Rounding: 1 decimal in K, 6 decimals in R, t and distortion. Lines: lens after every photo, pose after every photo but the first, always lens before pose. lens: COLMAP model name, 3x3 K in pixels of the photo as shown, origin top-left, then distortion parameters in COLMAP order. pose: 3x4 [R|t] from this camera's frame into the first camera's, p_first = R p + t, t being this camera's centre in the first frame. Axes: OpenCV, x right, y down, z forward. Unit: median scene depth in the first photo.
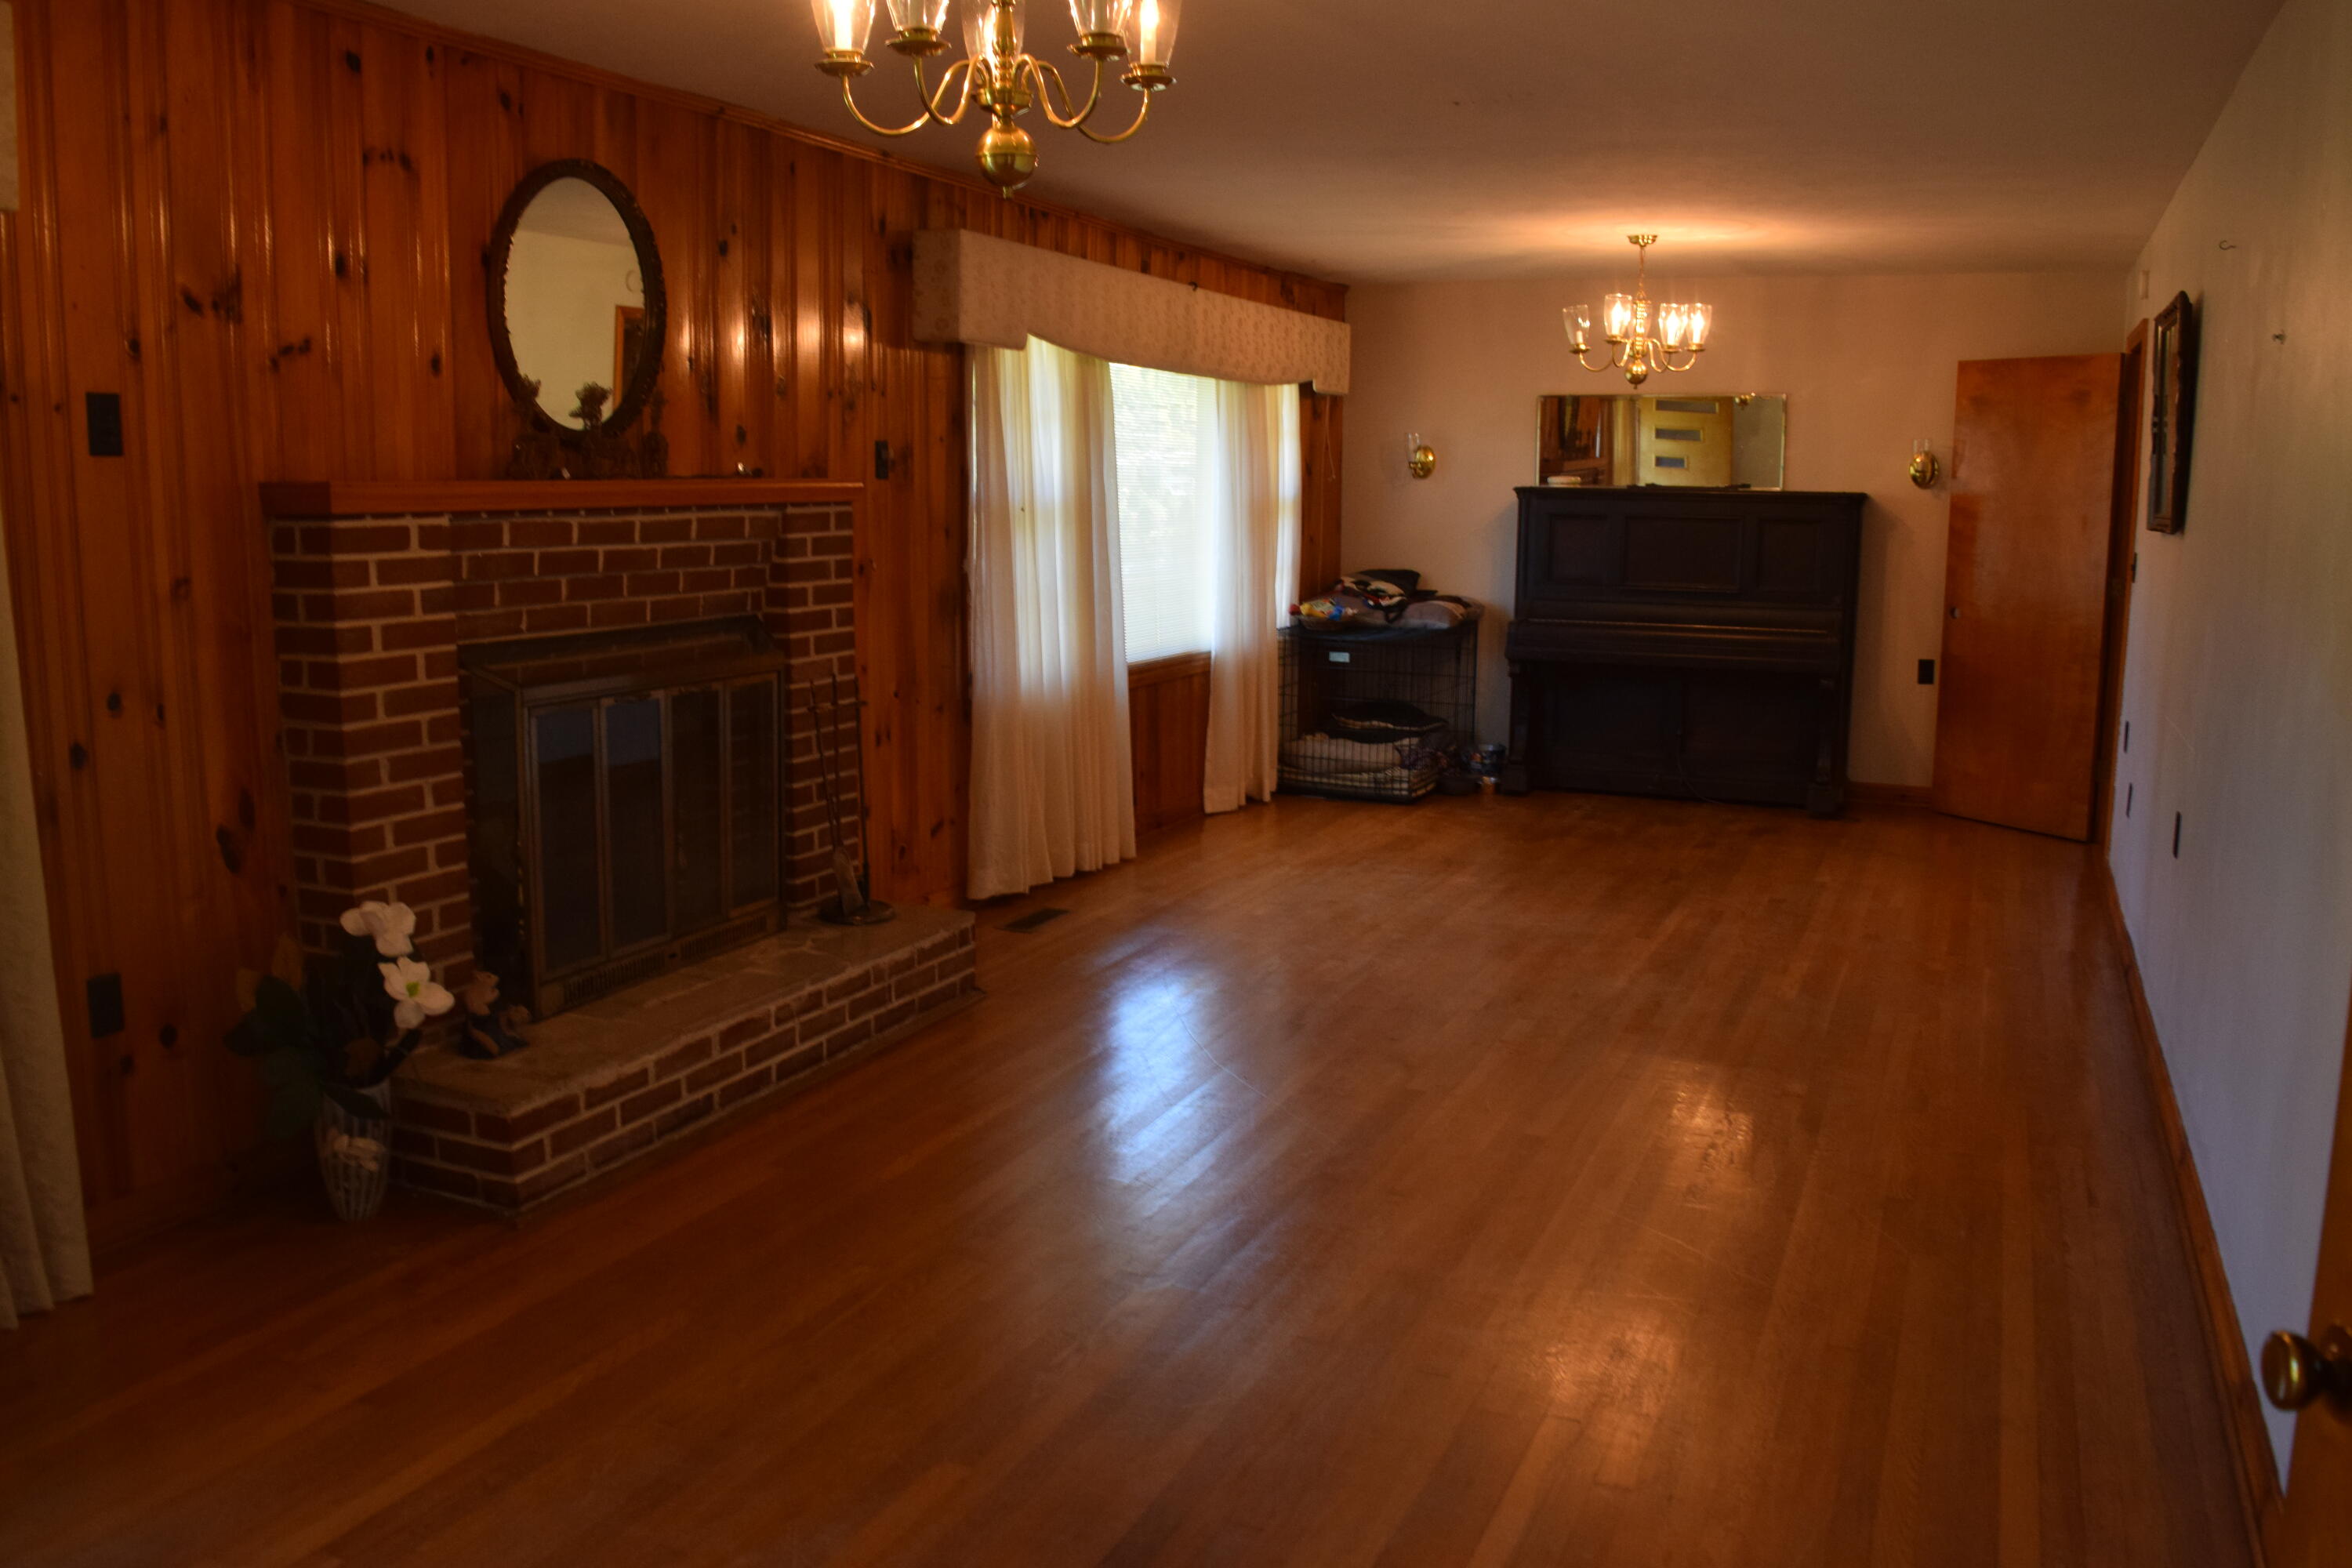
lens RADIAL K [[1845.2, 0, 1176.0], [0, 1845.2, 784.0], [0, 0, 1]] dist [-0.091495, 0.009497]
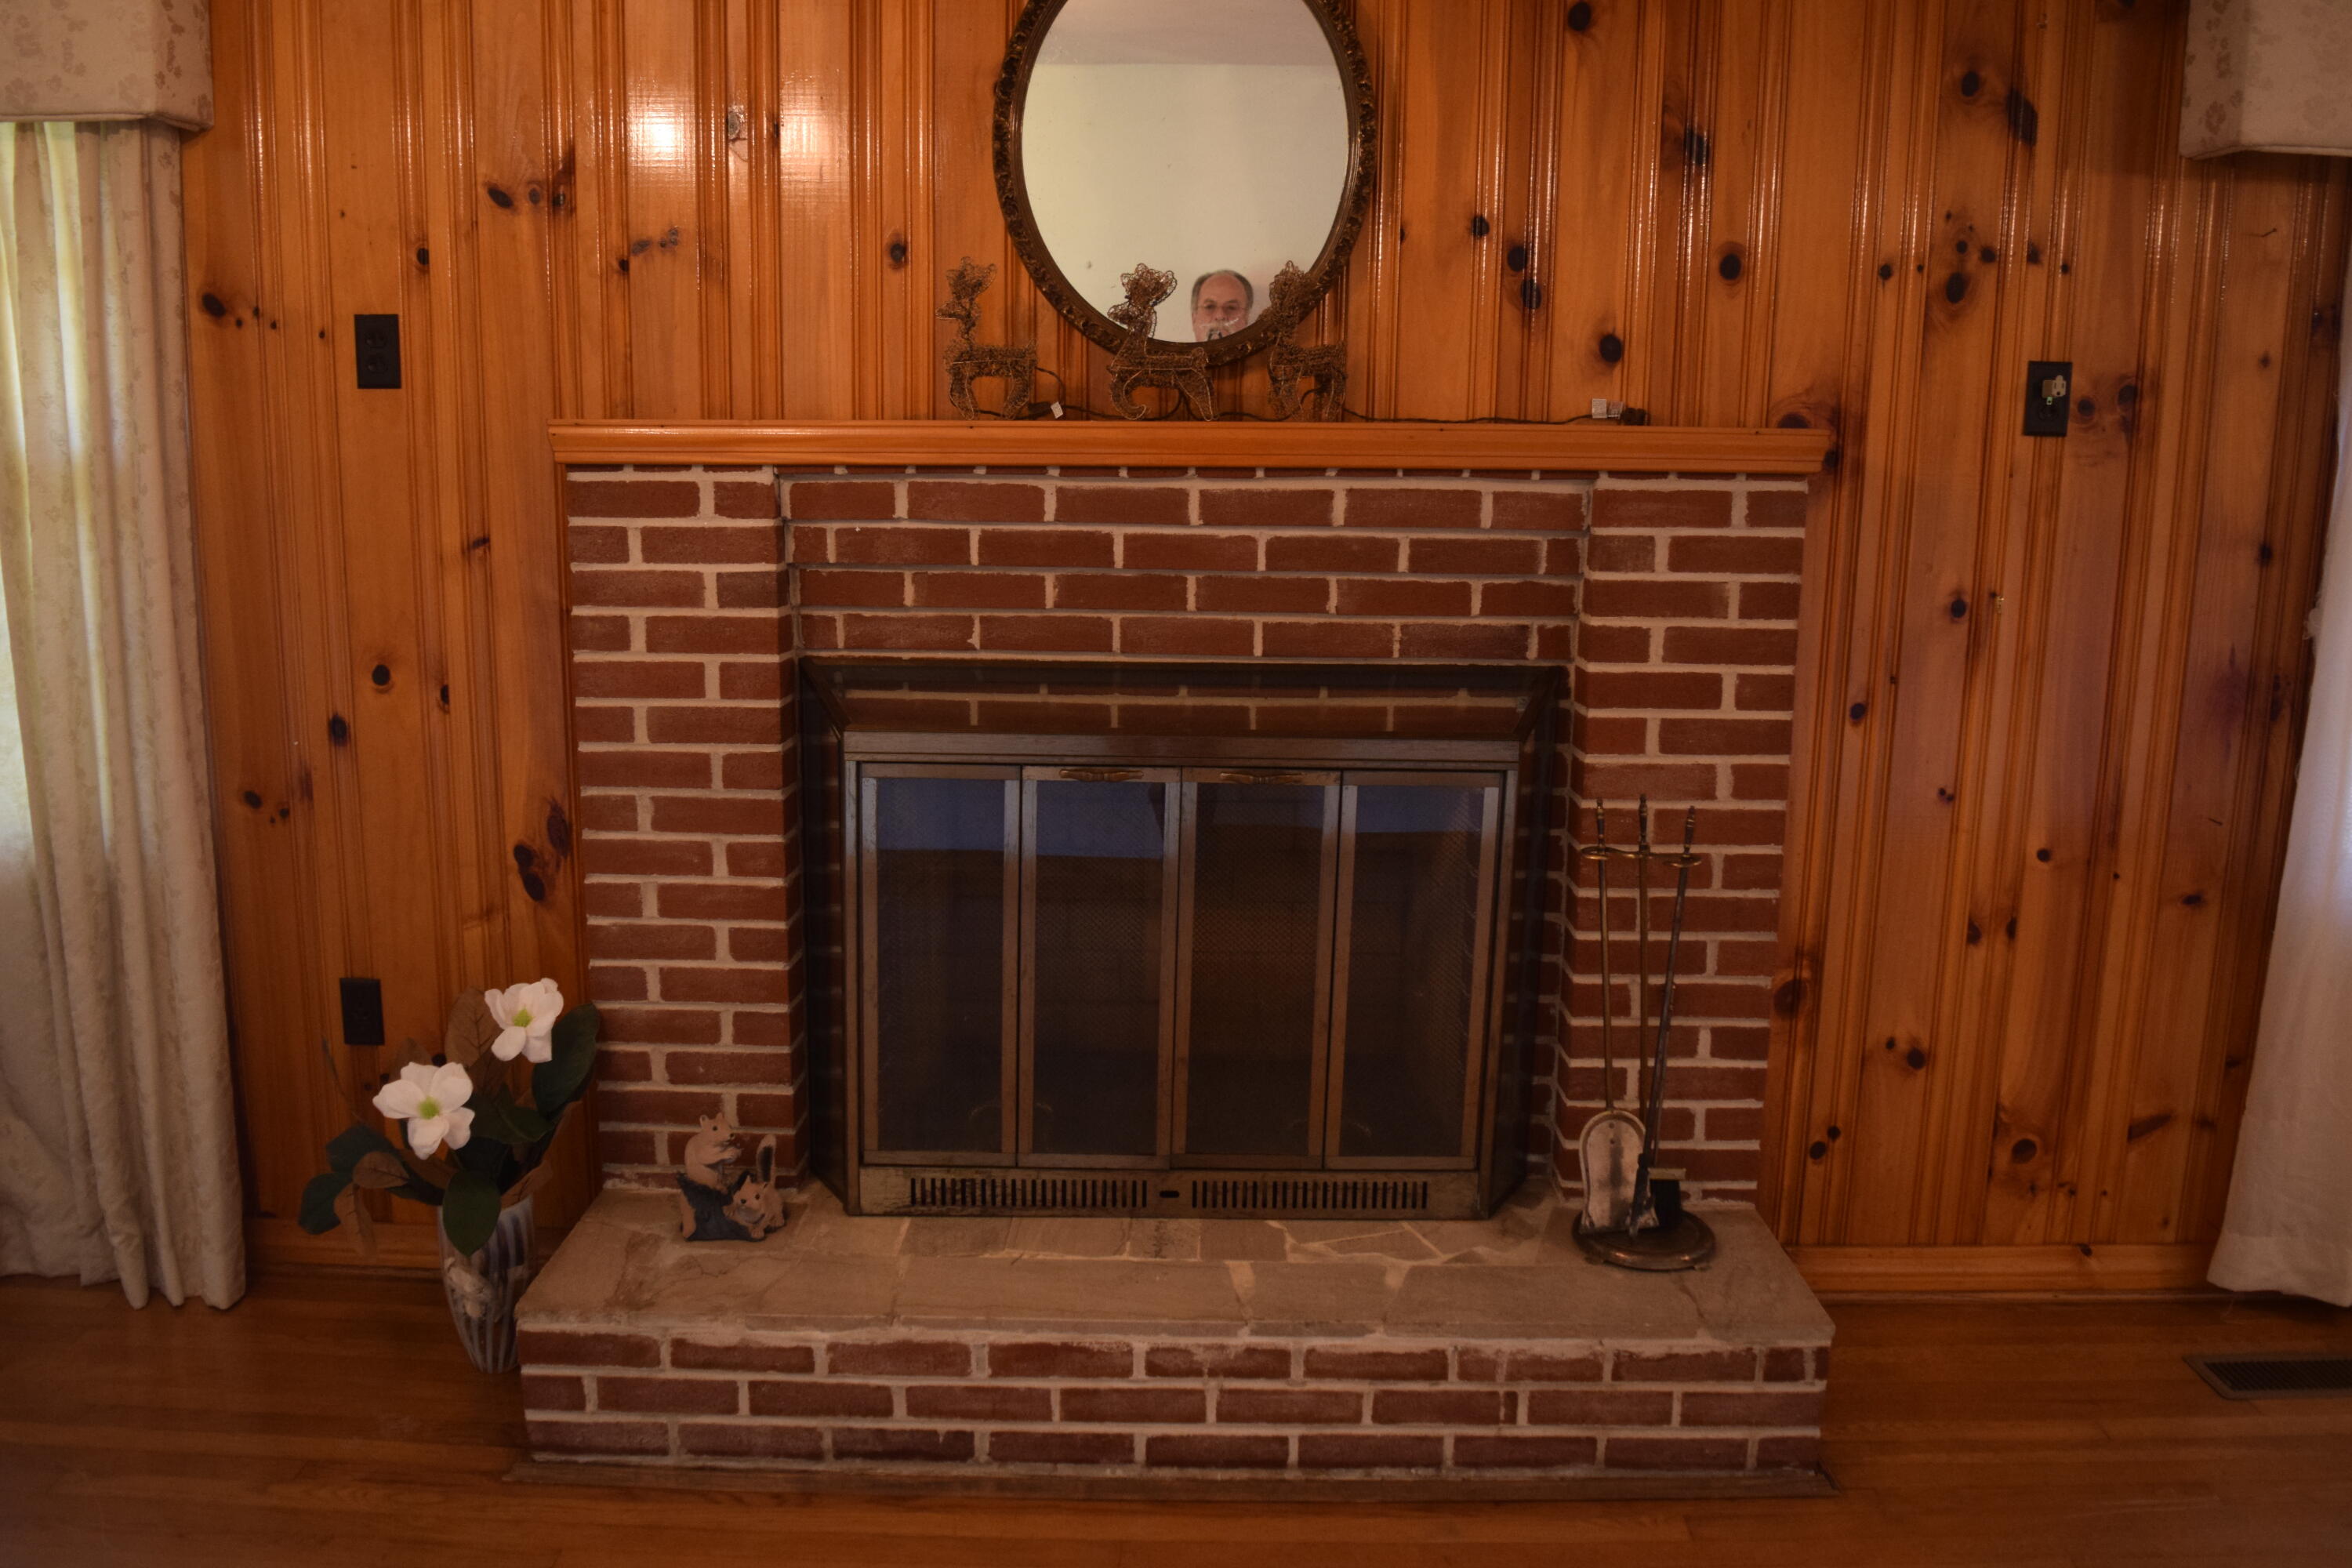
lens RADIAL K [[1845.2, 0, 1176.0], [0, 1845.2, 784.0], [0, 0, 1]] dist [-0.091495, 0.009497]
pose [[0.401230, 0.166437, -0.900729, 0.275832], [-0.155785, 0.981426, 0.111953, -0.117802], [0.902632, 0.095401, 0.419706, 0.763166]]
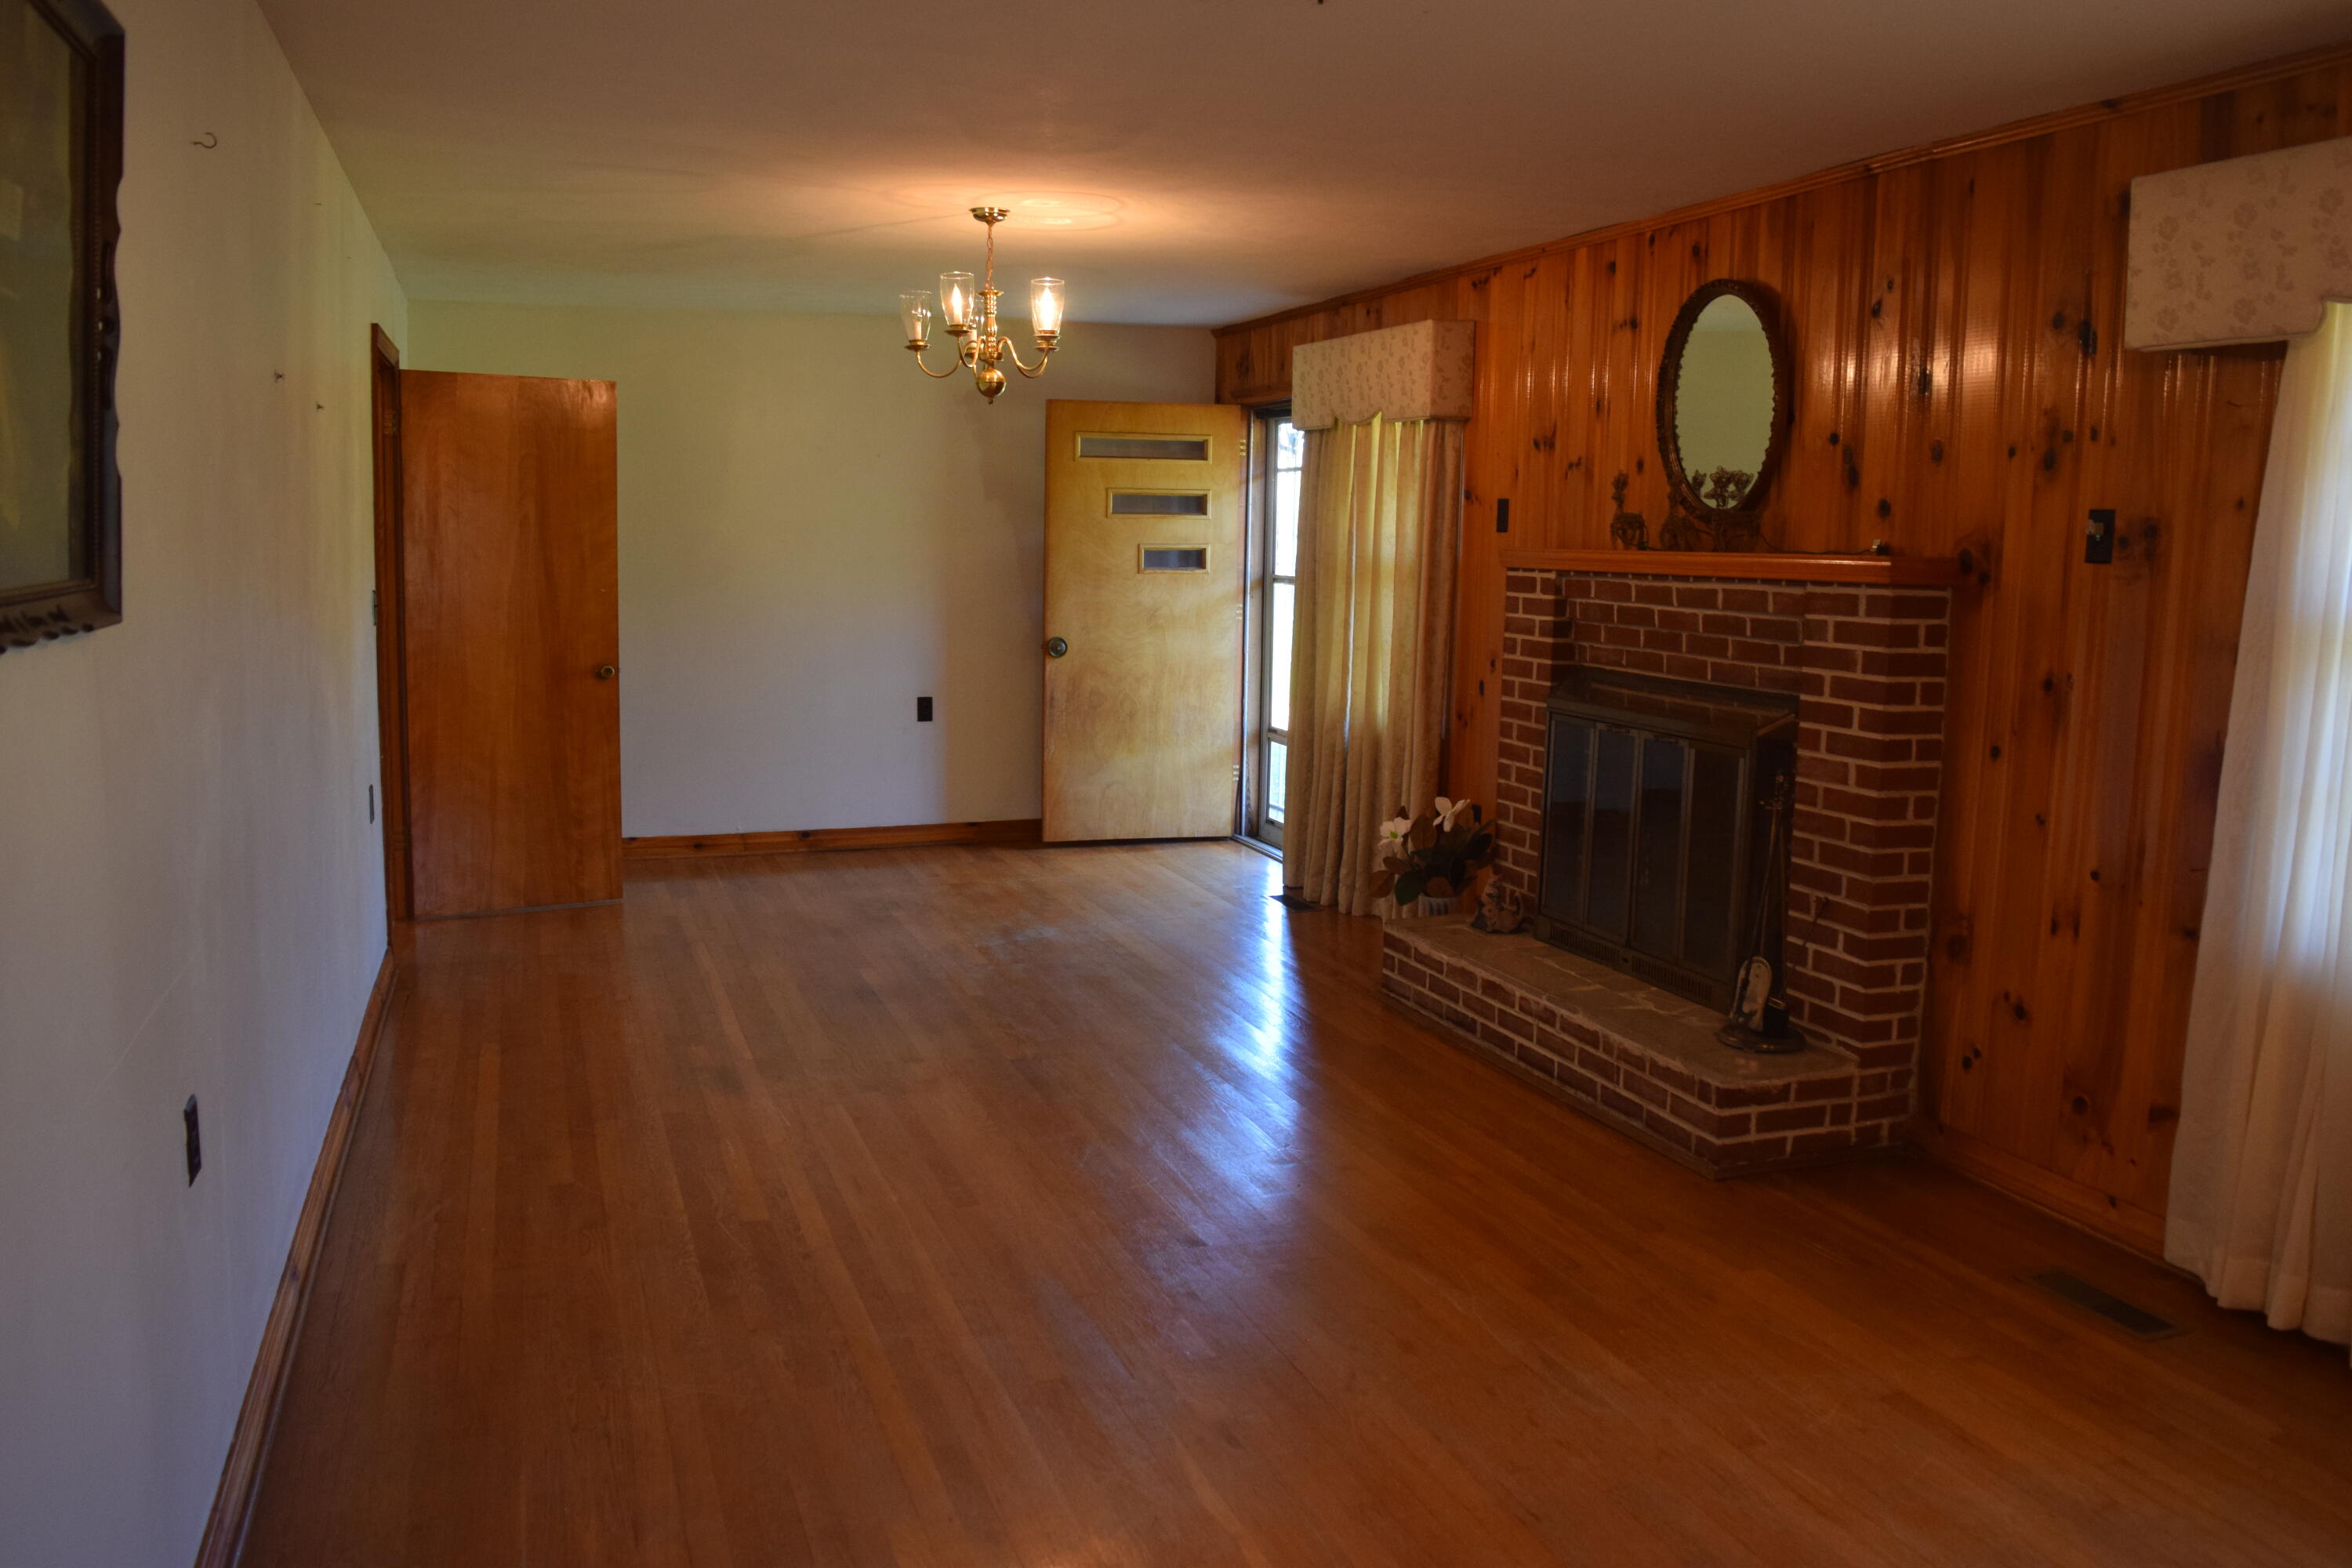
lens RADIAL K [[1845.2, 0, 1176.0], [0, 1845.2, 784.0], [0, 0, 1]] dist [-0.091495, 0.009497]
pose [[-0.724881, 0.069879, -0.685320, 0.751800], [-0.136535, 0.960532, 0.242358, -0.267498], [0.675207, 0.269251, -0.686731, 1.650517]]
